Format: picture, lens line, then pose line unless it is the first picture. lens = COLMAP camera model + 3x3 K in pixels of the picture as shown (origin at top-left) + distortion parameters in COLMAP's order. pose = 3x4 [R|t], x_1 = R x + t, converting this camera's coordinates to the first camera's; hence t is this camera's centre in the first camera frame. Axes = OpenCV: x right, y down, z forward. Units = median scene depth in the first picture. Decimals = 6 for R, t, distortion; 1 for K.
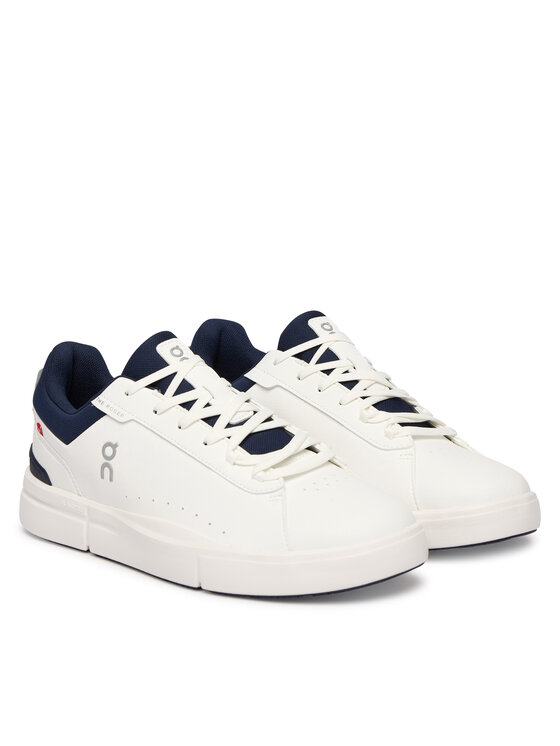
lens RADIAL K [[1824.3, 0, 280.0], [0, 1824.3, 373.0], [0, 0, 1]] dist [-0.976052, -0.079496]
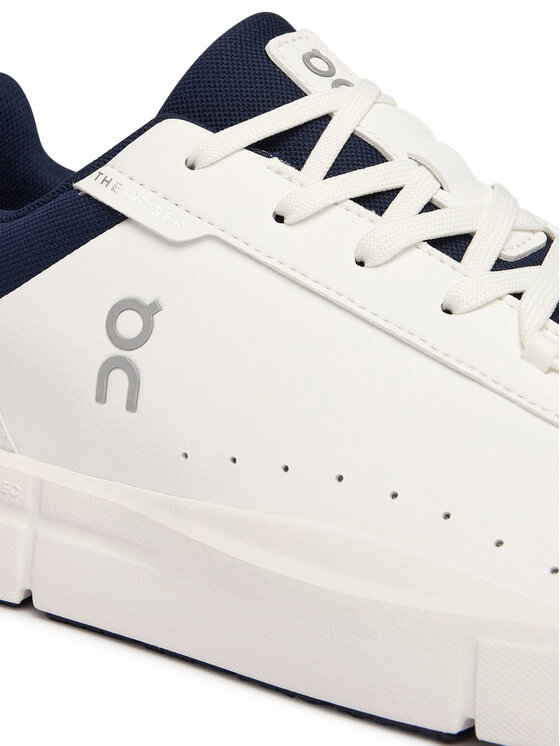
lens RADIAL K [[1478.6, 0, 280.0], [0, 1478.6, 373.0], [0, 0, 1]] dist [-0.208369, -0.019505]
pose [[0.936351, 0.033342, 0.349479, -0.167269], [-0.045316, 0.998631, 0.026142, 0.044039], [-0.348129, -0.040315, 0.936579, 0.722198]]
